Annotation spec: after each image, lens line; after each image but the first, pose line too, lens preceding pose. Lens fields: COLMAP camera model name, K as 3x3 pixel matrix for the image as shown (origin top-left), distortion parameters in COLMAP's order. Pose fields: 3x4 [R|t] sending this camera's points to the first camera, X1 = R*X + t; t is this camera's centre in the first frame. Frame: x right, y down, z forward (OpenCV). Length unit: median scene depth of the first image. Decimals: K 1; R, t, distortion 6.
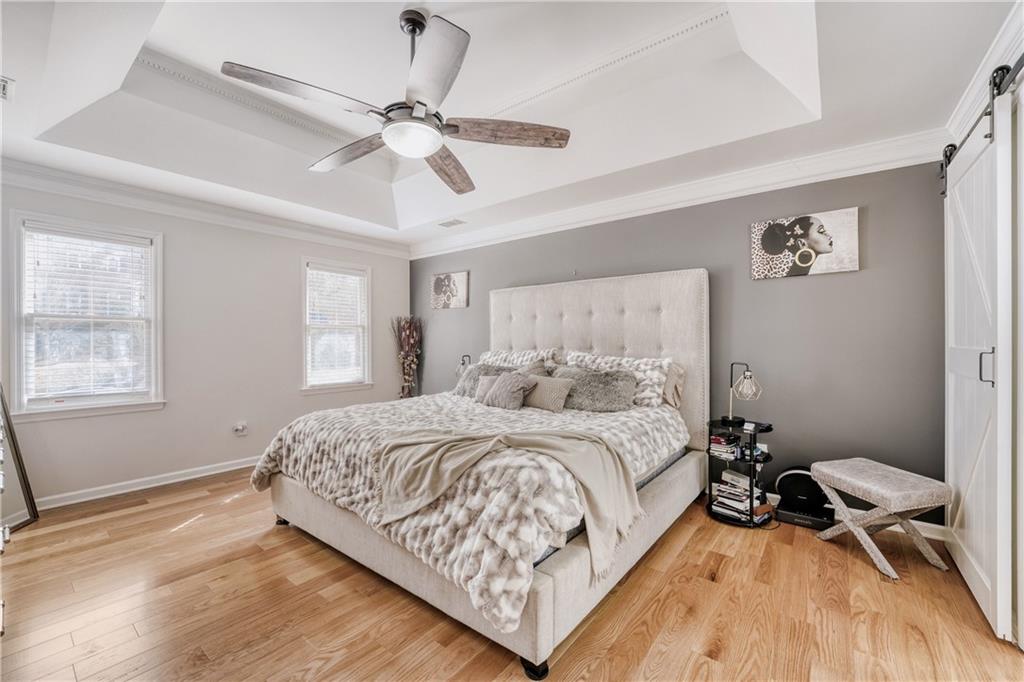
lens RADIAL K [[411.4, 0, 512.0], [0, 411.4, 341.0], [0, 0, 1]] dist [0.000182, 0.000008]
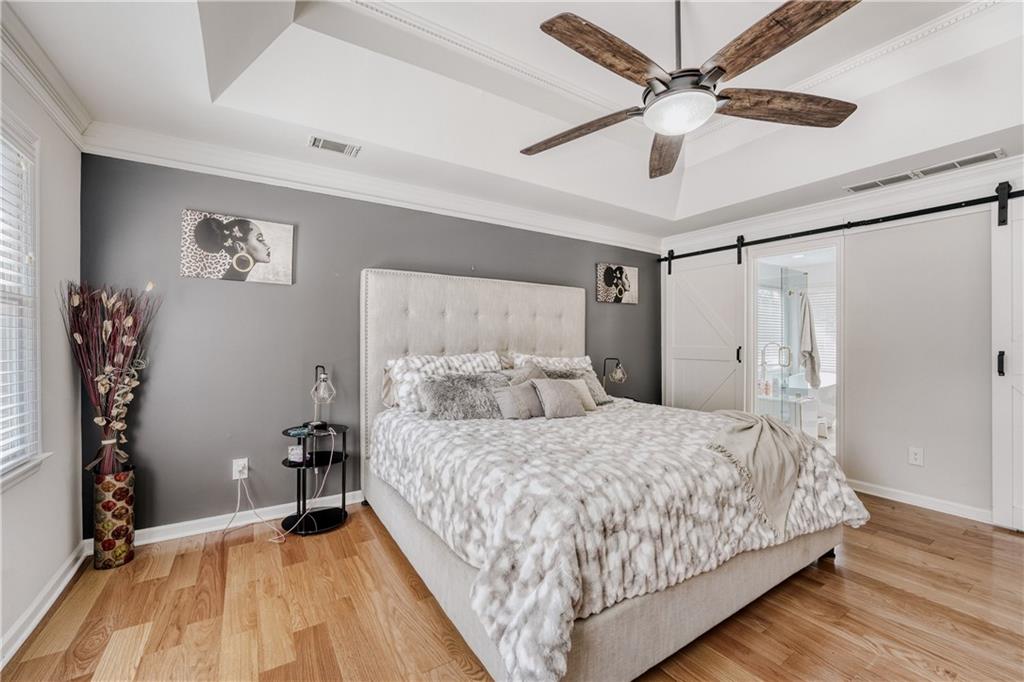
lens RADIAL K [[432.9, 0, 512.0], [0, 432.9, 341.0], [0, 0, 1]] dist [0.146026, 0.000008]
pose [[0.346346, 0.016561, 0.937961, -0.585023], [0.003546, 0.999814, -0.018963, 0.011176], [-0.938100, 0.009894, 0.346223, 0.454696]]
